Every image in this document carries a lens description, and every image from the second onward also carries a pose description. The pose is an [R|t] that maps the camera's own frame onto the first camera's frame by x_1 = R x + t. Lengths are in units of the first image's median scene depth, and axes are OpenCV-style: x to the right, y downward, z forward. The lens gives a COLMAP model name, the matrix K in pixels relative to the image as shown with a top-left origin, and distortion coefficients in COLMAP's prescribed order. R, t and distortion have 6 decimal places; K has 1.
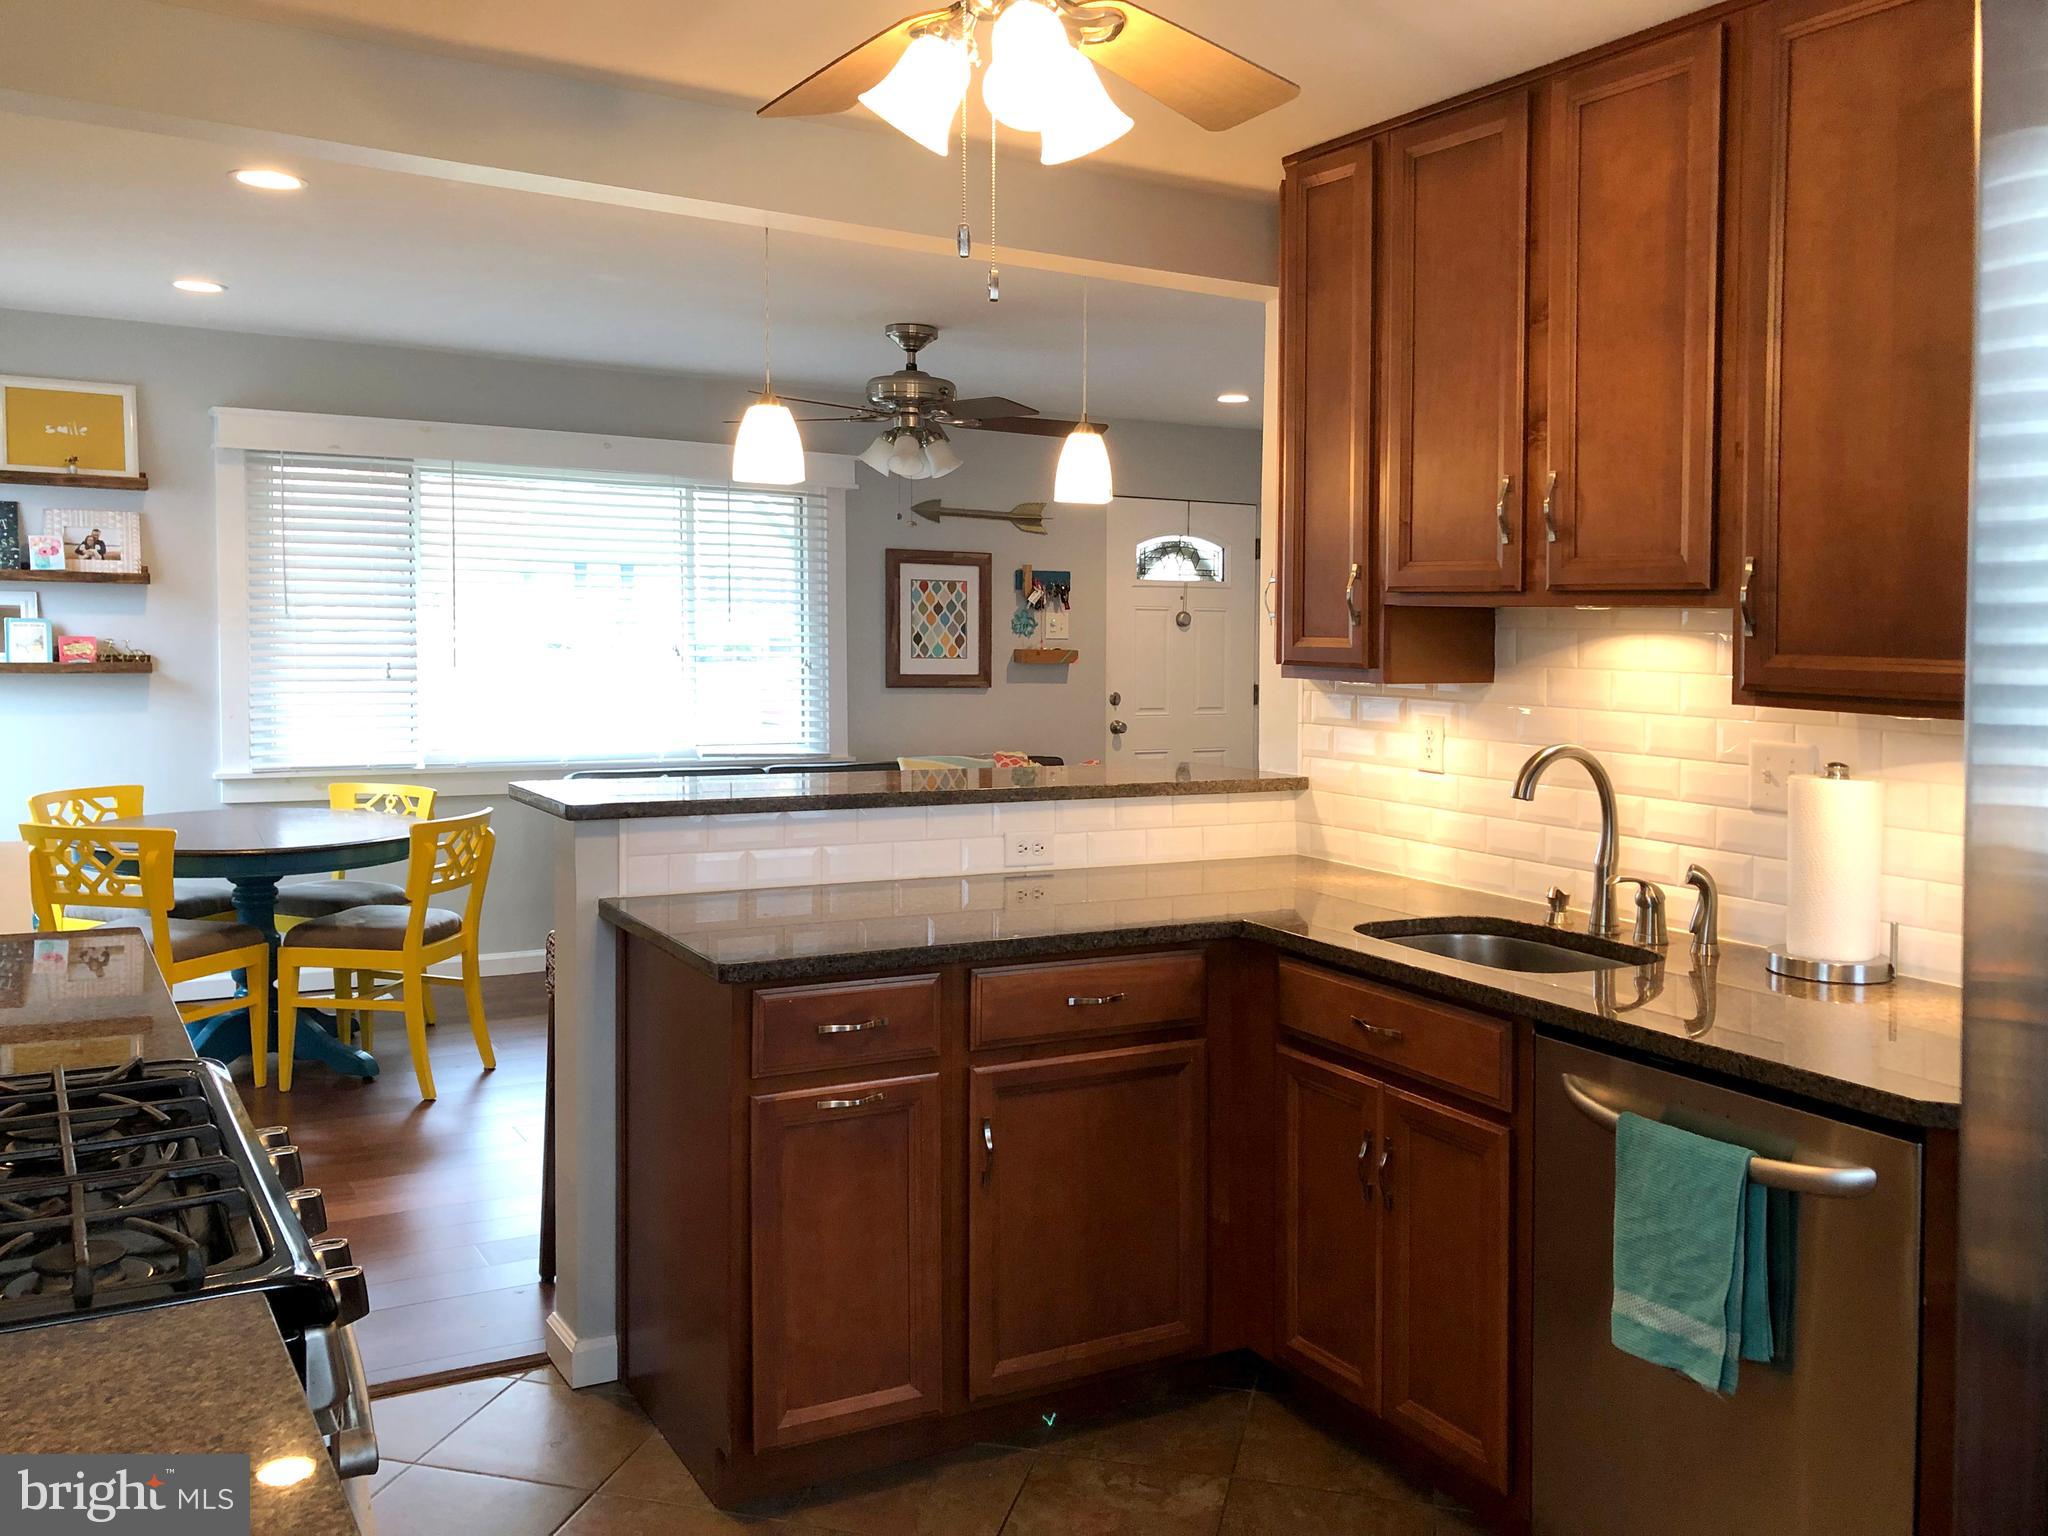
lens RADIAL K [[1687.8, 0, 1011.1], [0, 1687.8, 756.9], [0, 0, 1]] dist [0.049935, -0.094447]
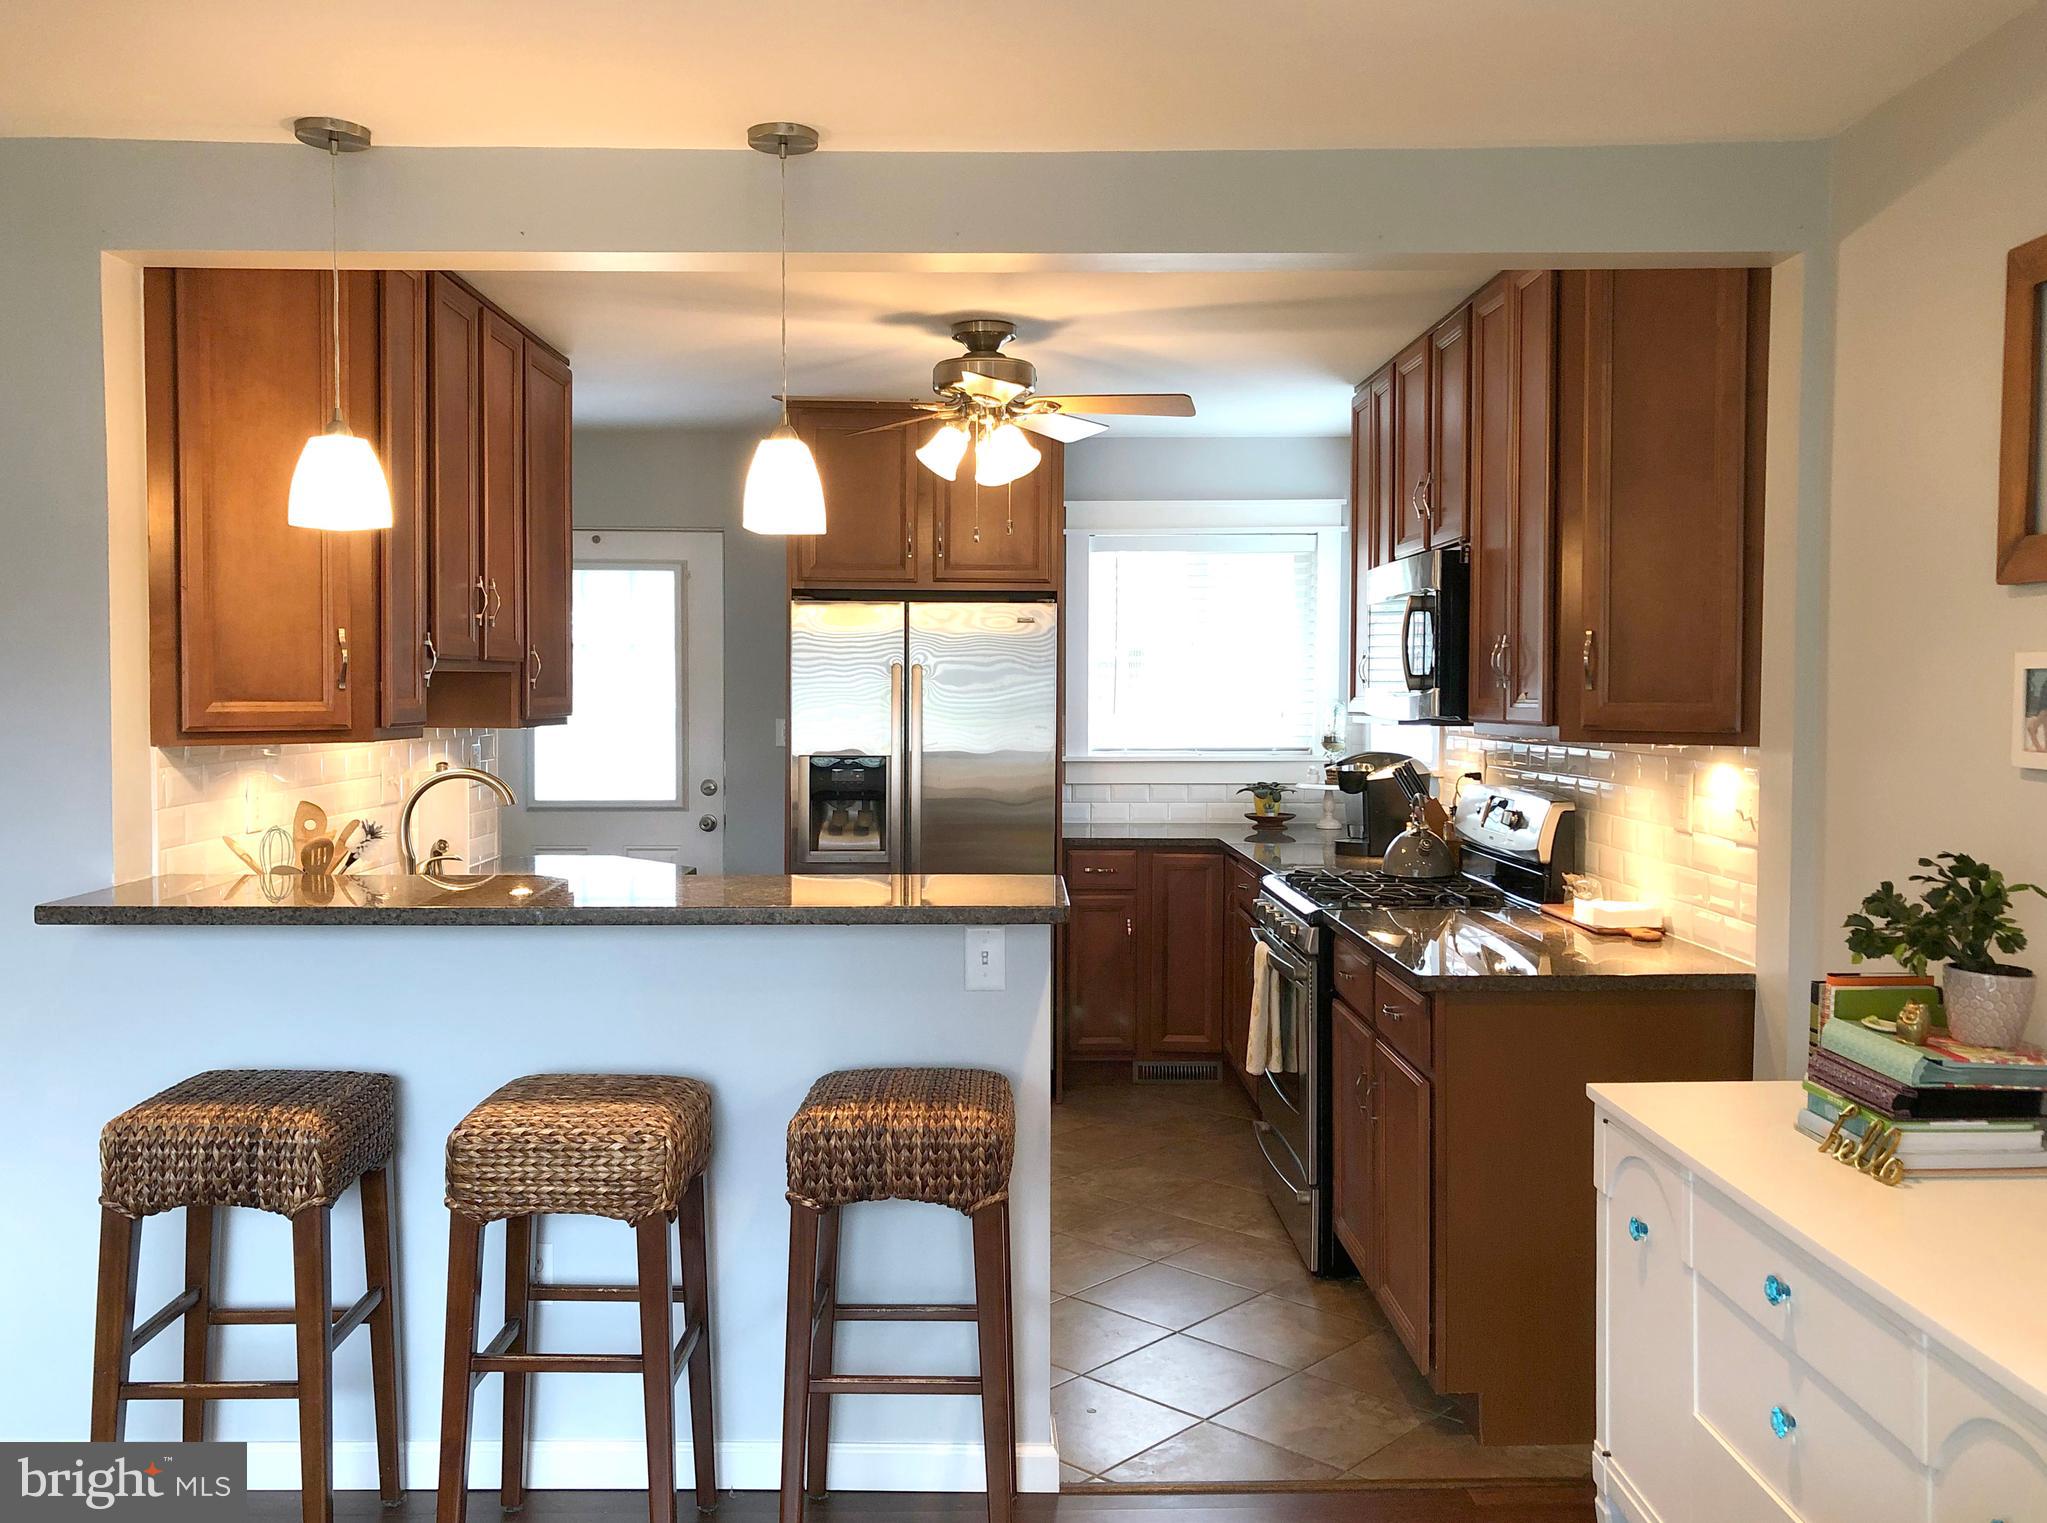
lens RADIAL K [[1713.3, 0, 1021.5], [0, 1713.3, 726.7], [0, 0, 1]] dist [0.014266, 0.001698]
pose [[-0.875459, -0.036252, 0.481932, -0.633039], [0.017044, 0.994247, 0.105751, -0.151796], [-0.482992, 0.100795, -0.869804, 1.655822]]
